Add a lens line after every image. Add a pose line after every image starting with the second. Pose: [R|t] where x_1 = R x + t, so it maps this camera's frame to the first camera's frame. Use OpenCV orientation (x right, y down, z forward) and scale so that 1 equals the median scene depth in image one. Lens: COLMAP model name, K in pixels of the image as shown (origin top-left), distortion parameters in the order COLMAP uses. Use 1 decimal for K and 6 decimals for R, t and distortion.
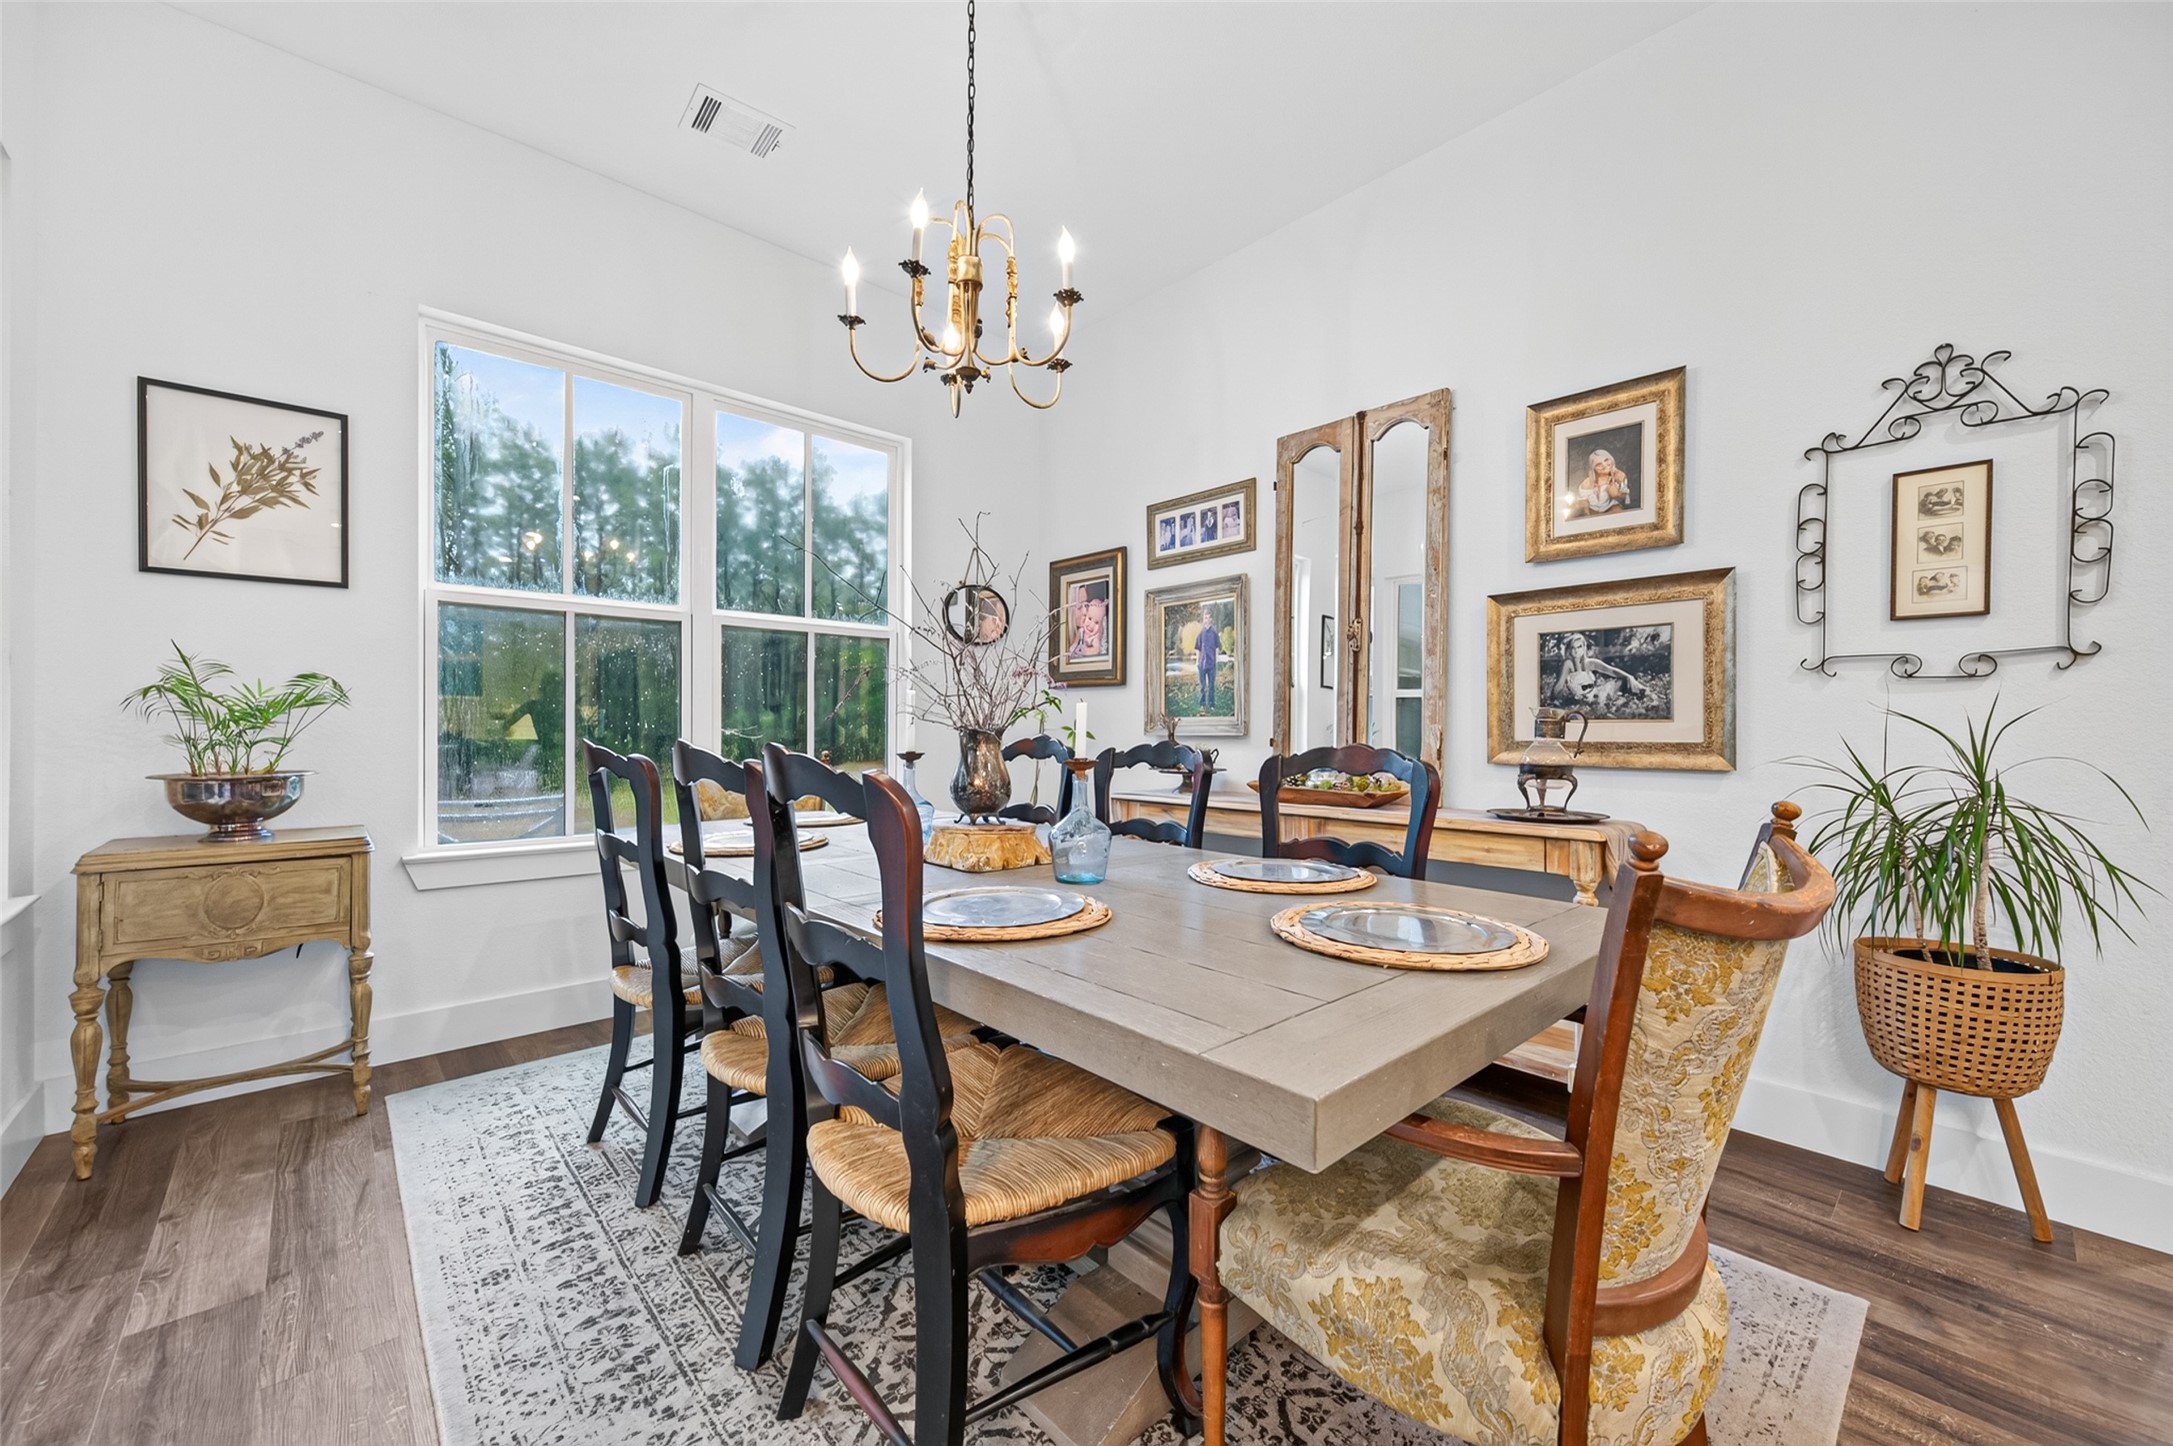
lens RADIAL K [[841.2, 0, 1091.7], [0, 841.2, 727.2], [0, 0, 1]] dist [0.003651, -0.001464]
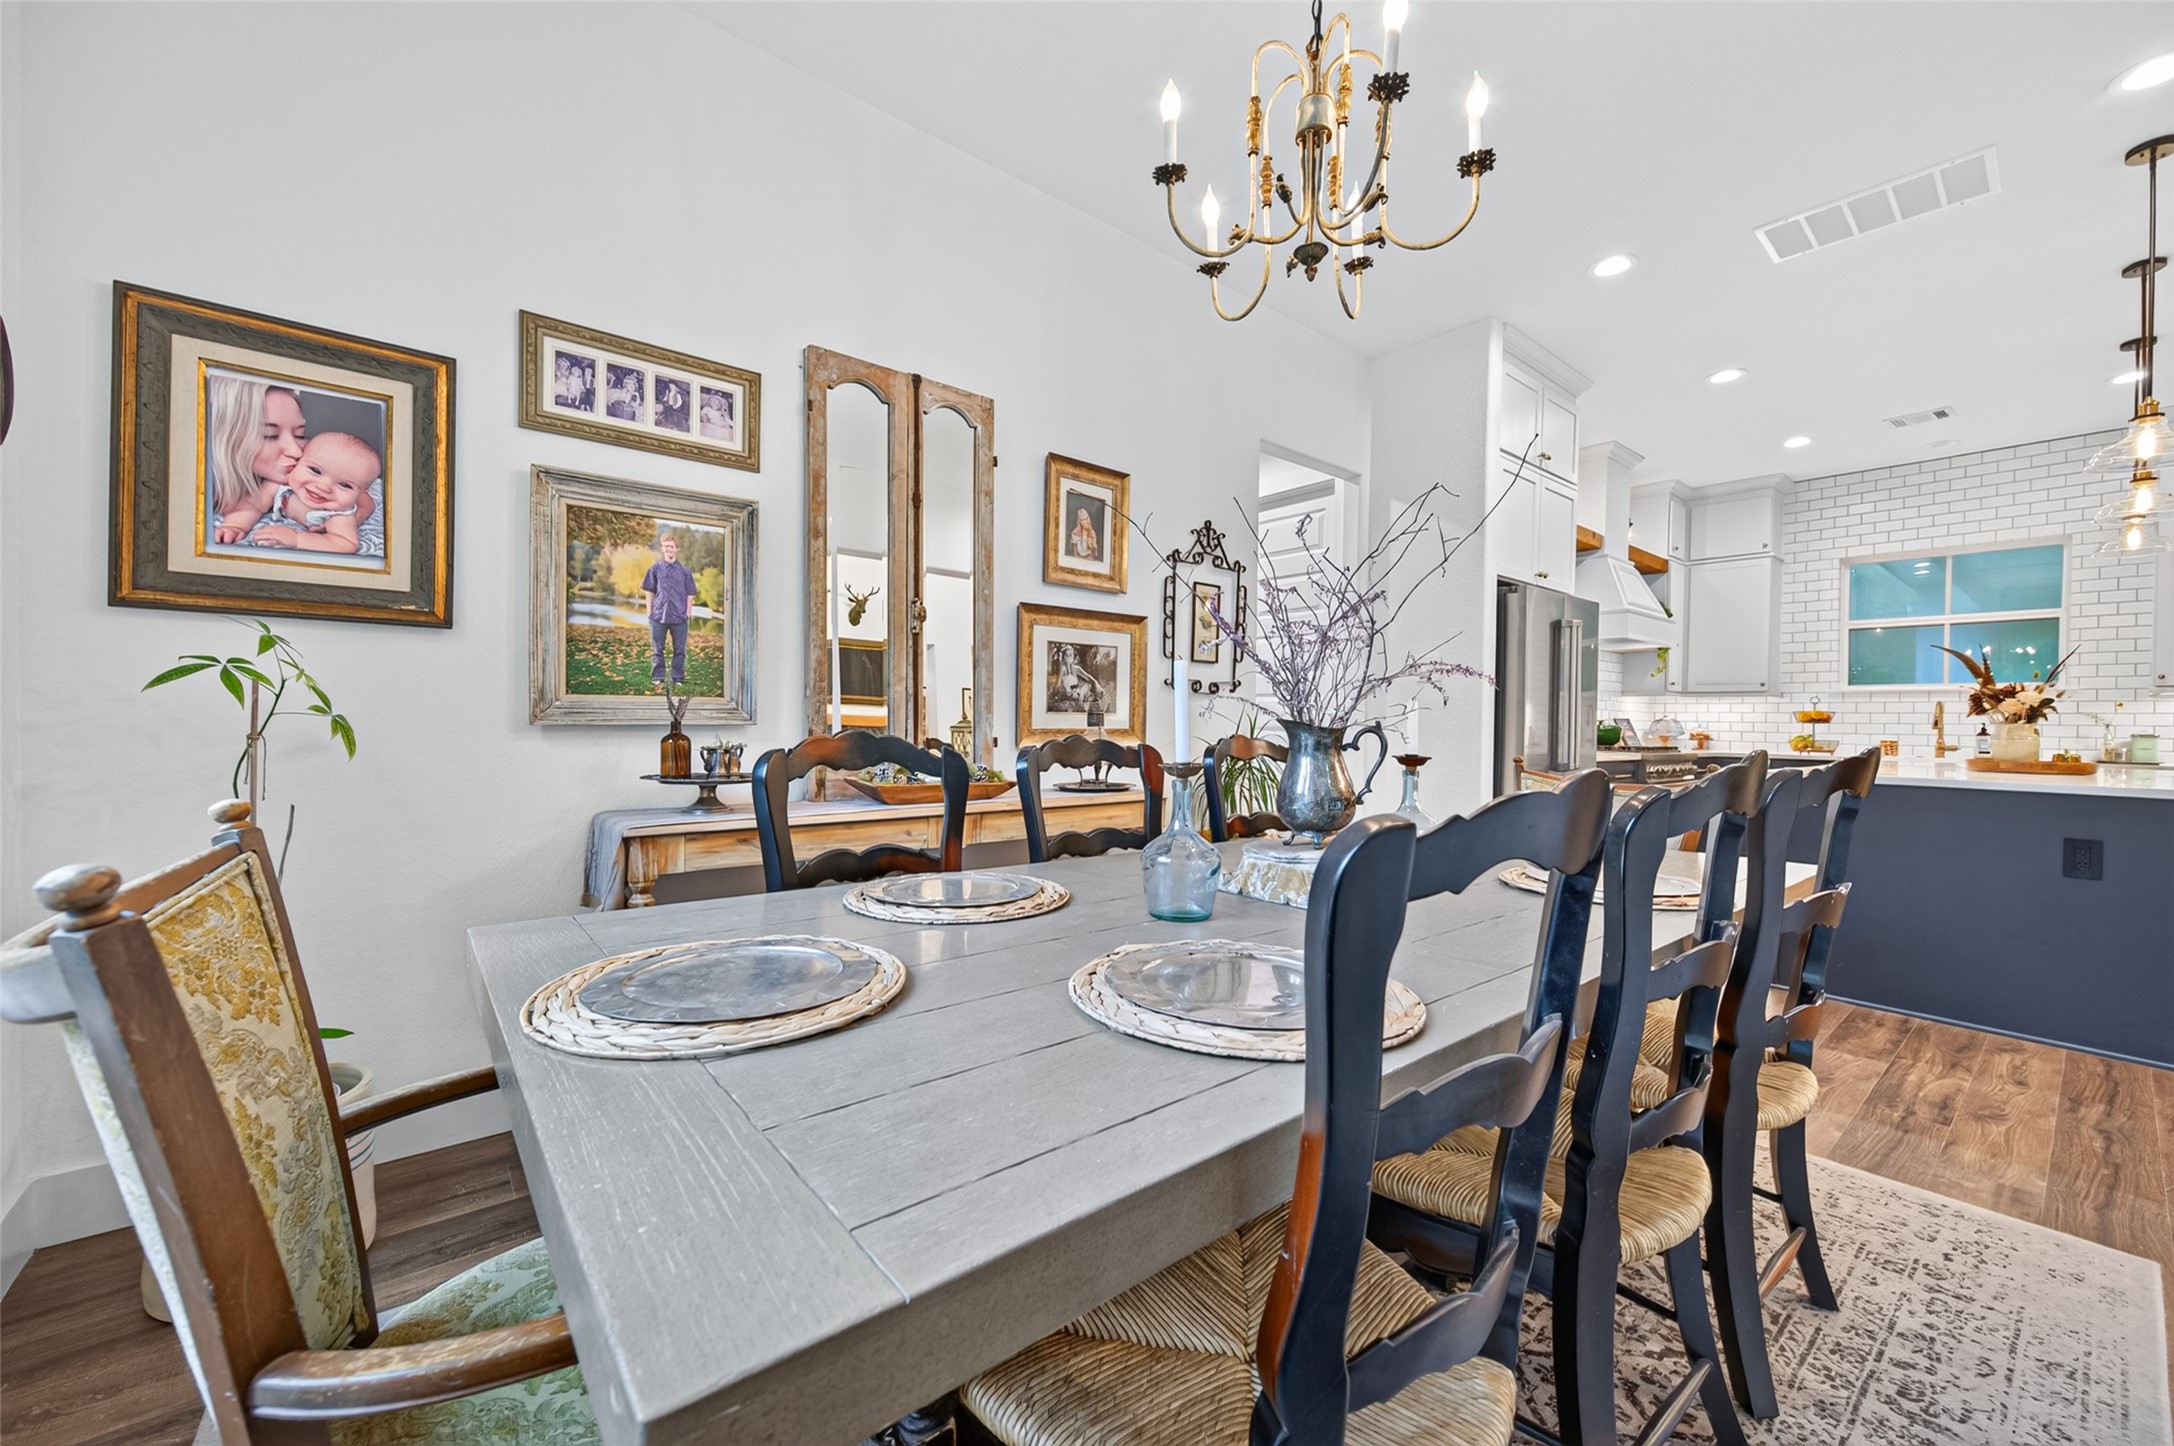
lens RADIAL K [[841.6, 0, 1089.0], [0, 841.6, 729.4], [0, 0, 1]] dist [0.003651, -0.001464]
pose [[0.048363, -0.012672, 0.998749, -0.659073], [-0.012567, 0.999833, 0.013295, 0.000538], [-0.998751, -0.013194, 0.048195, 0.834403]]
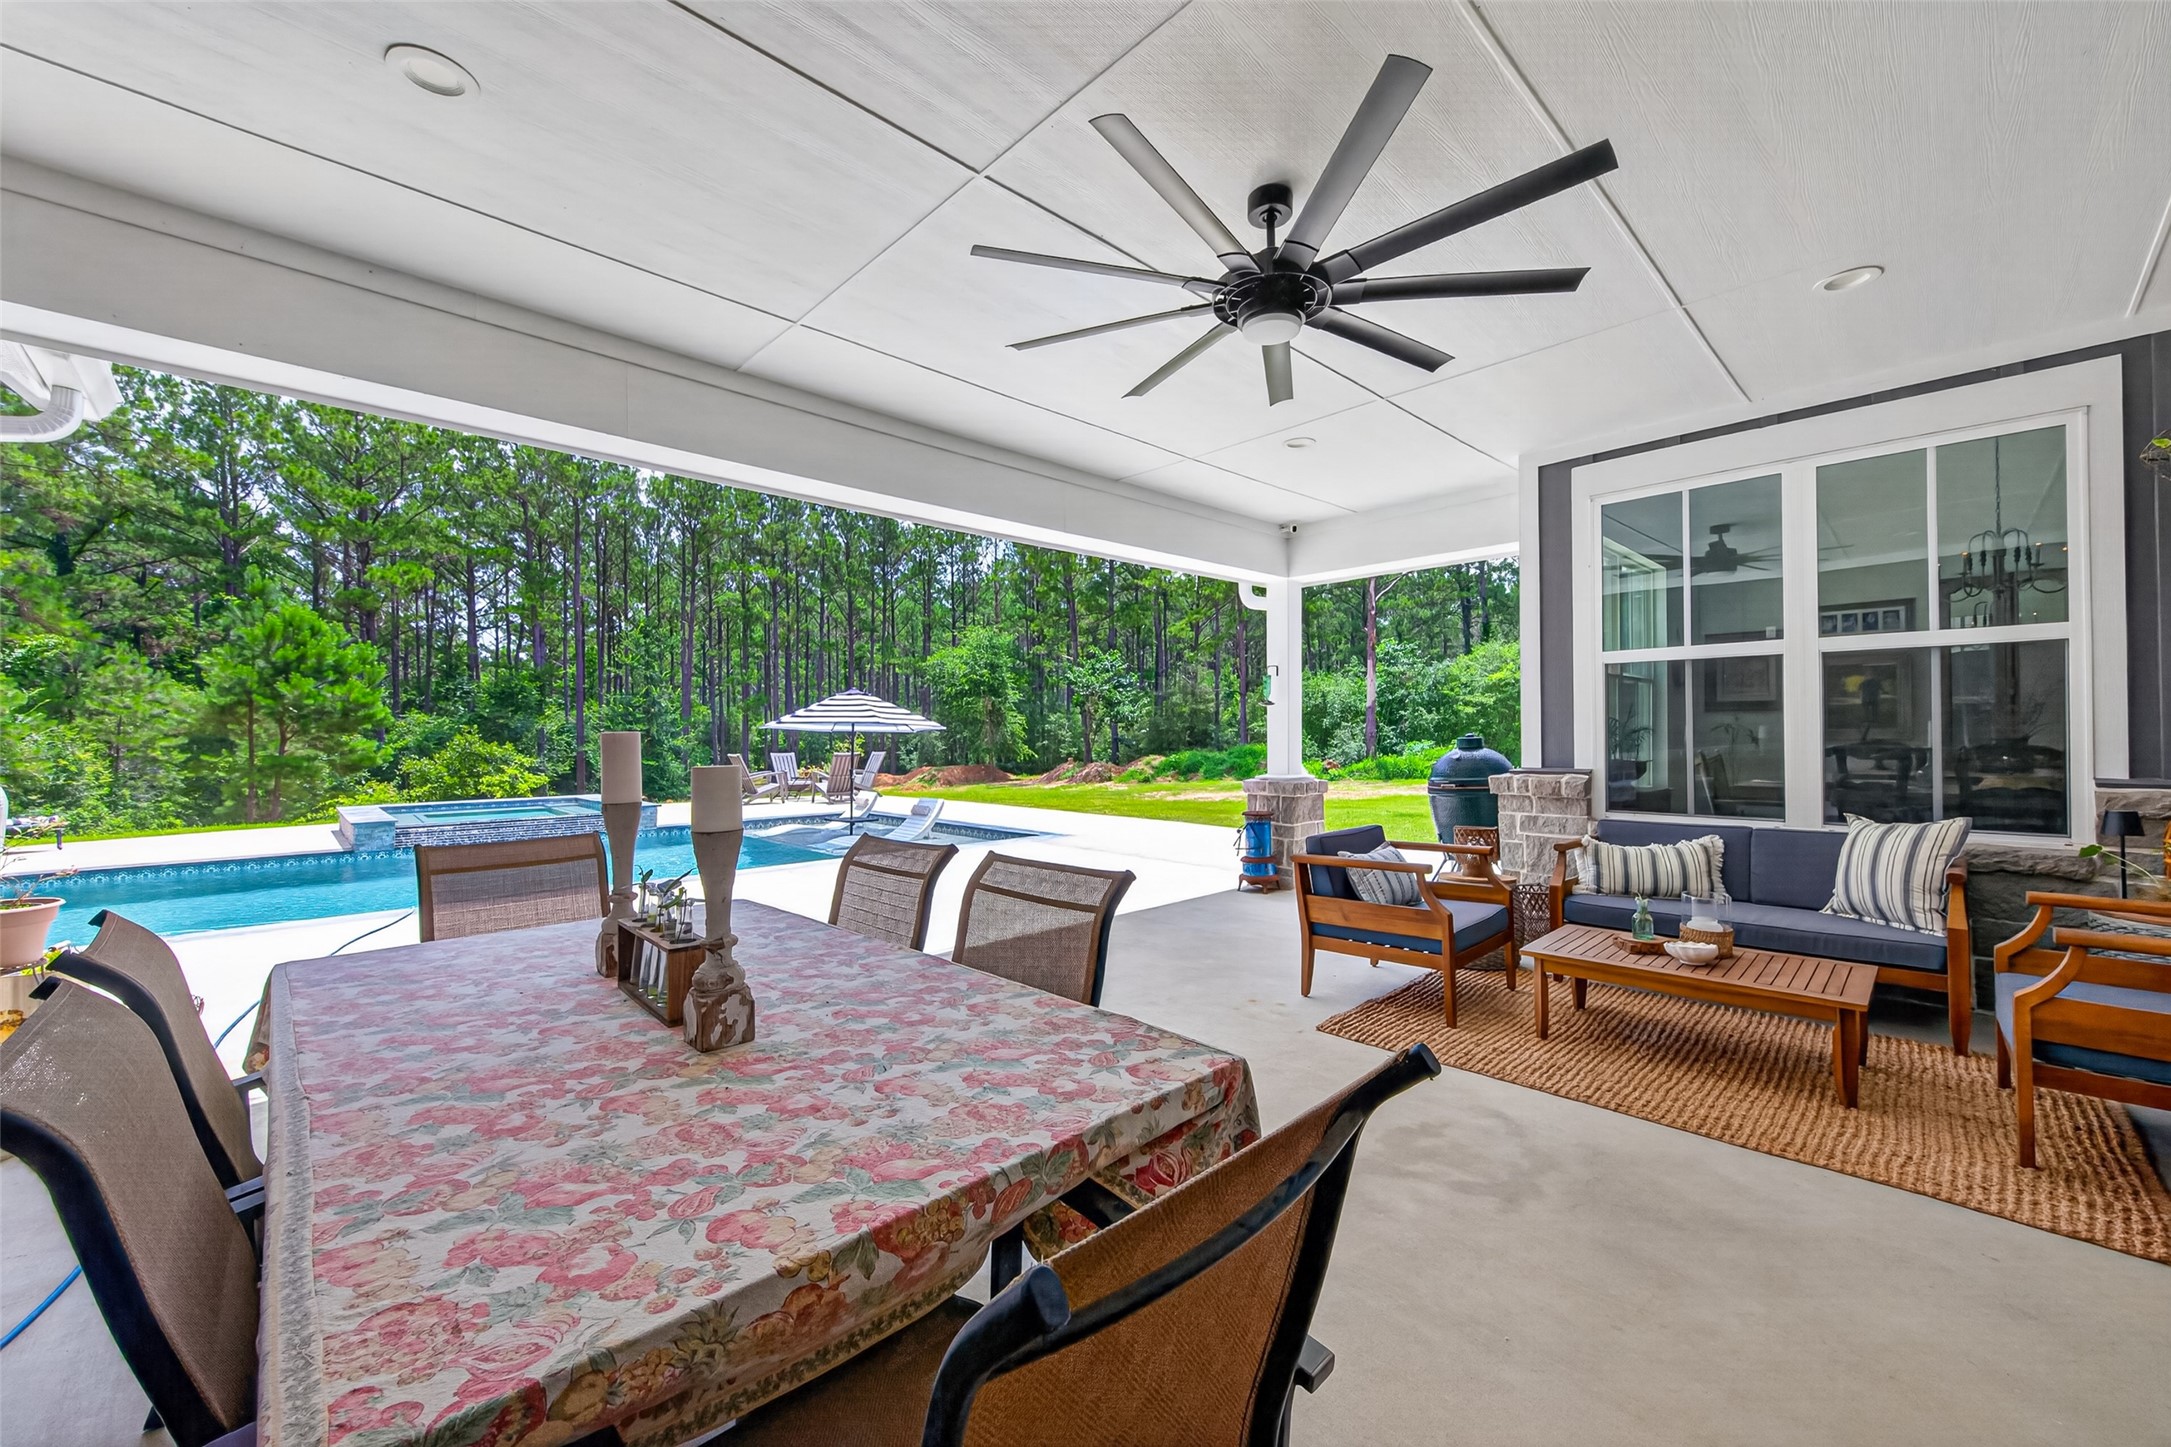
lens RADIAL K [[840.5, 0, 1080.8], [0, 840.5, 727.3], [0, 0, 1]] dist [0.003651, -0.001464]
pose [[0.999790, -0.007847, 0.018946, -2.073047], [0.008024, 0.999925, -0.009288, -0.014018], [-0.018872, 0.009438, 0.999777, -1.007414]]
